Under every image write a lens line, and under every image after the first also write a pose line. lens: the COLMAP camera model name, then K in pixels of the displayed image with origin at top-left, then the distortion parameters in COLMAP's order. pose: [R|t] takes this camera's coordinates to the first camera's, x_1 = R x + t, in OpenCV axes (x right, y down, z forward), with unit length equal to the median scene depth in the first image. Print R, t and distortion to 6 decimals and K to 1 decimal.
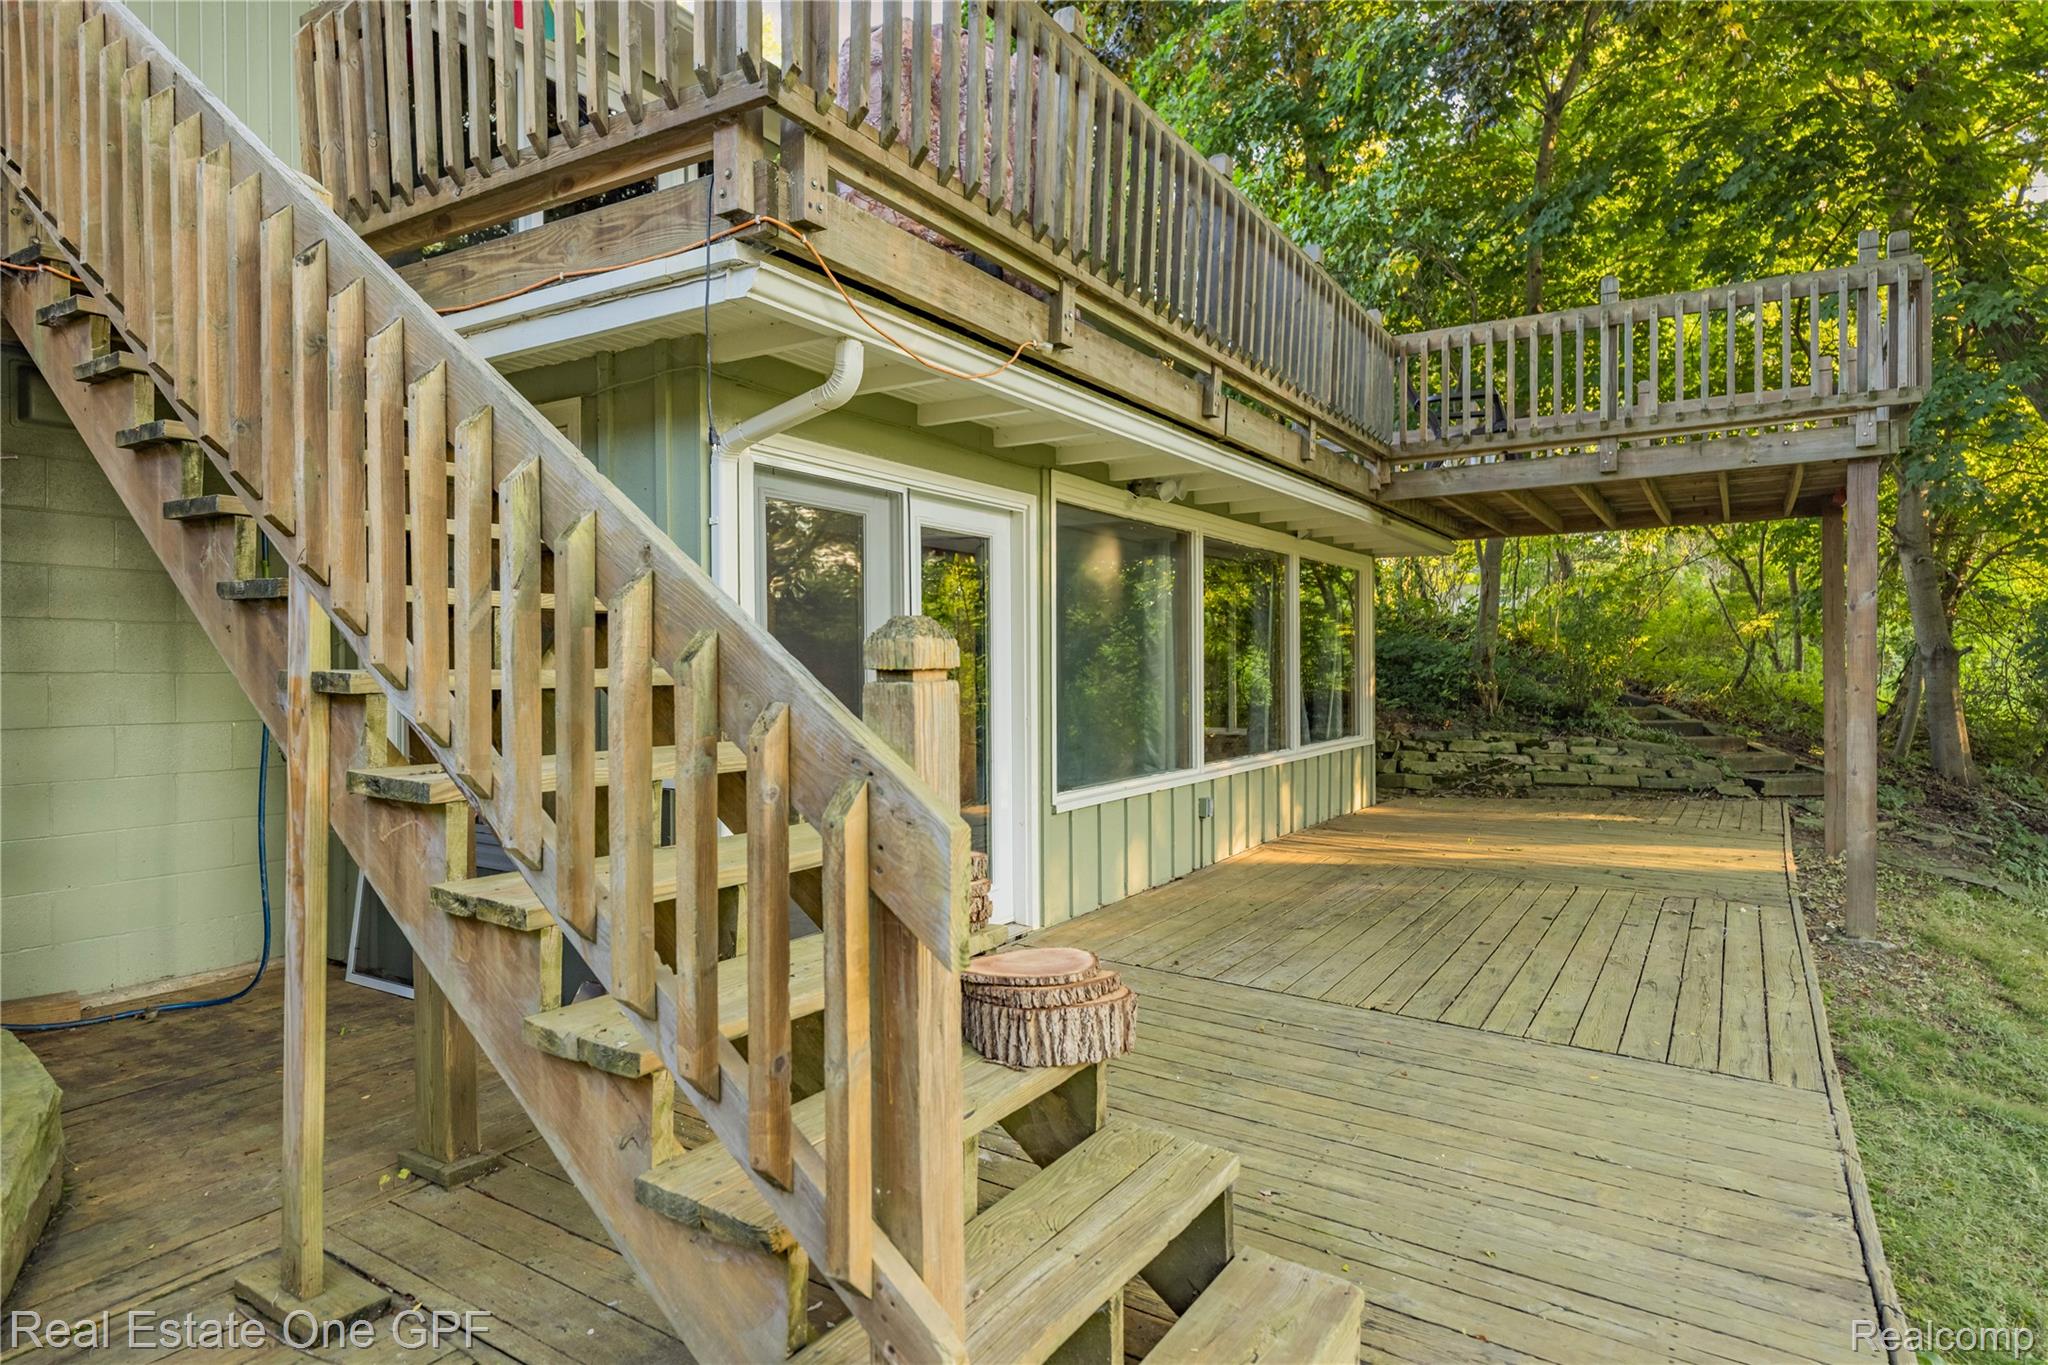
lens RADIAL K [[1131.8, 0, 1024.6], [0, 1131.8, 681.3], [0, 0, 1]] dist [-0.001204, -0.000114]
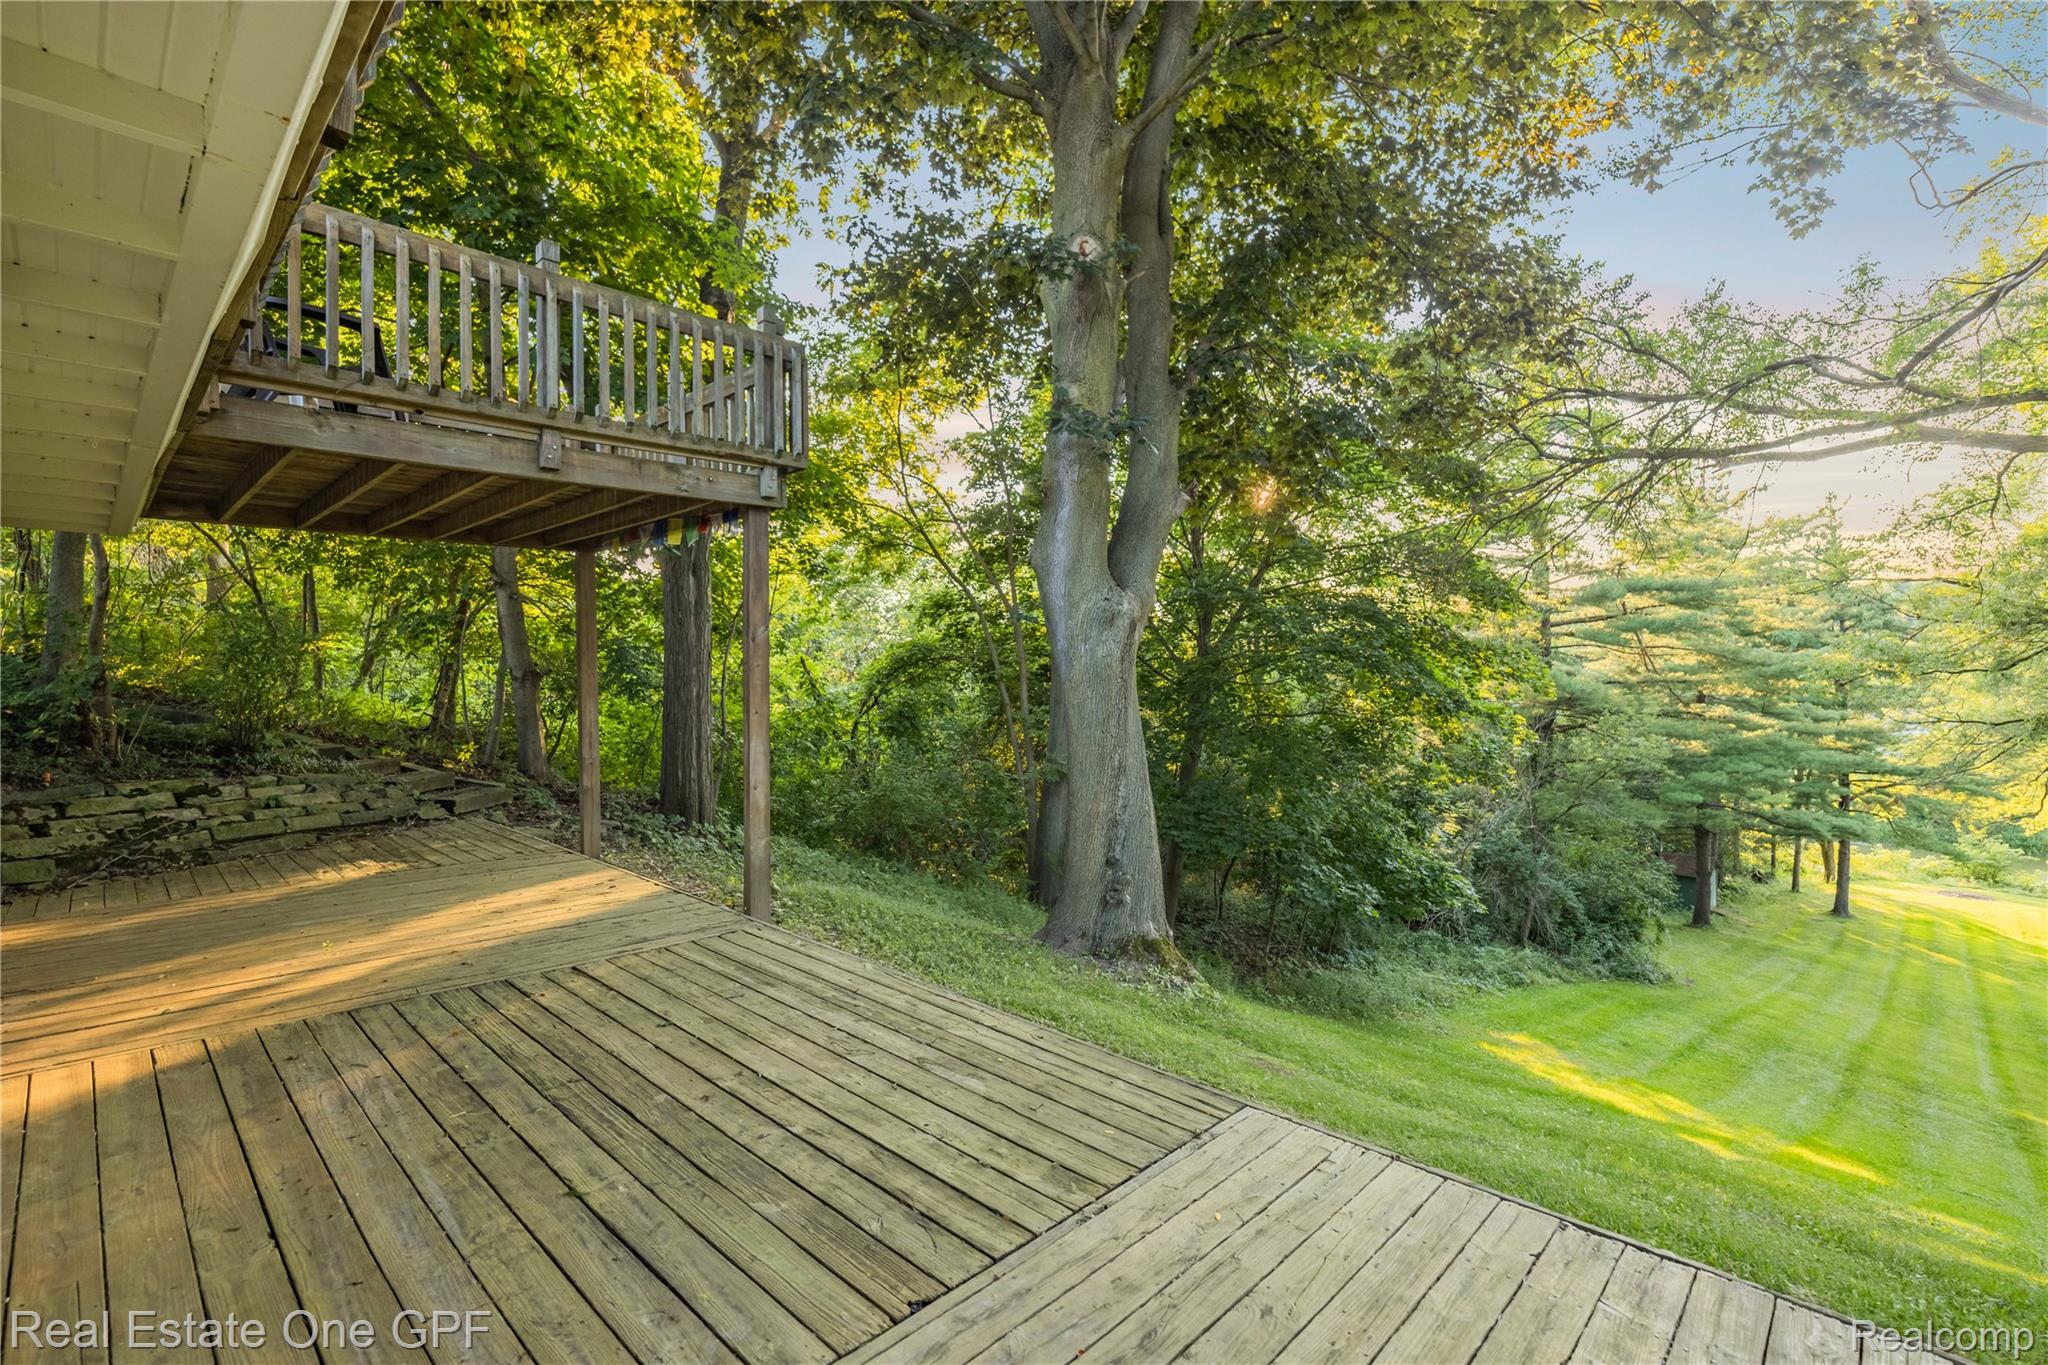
lens RADIAL K [[916.0, 0, 1010.2], [0, 916.0, 680.8], [0, 0, 1]] dist [-0.005725, 0.000606]
pose [[0.203321, -0.006858, 0.979088, -0.053940], [0.019254, 0.999810, 0.003005, -0.012629], [-0.978923, 0.018240, 0.203415, 0.326690]]
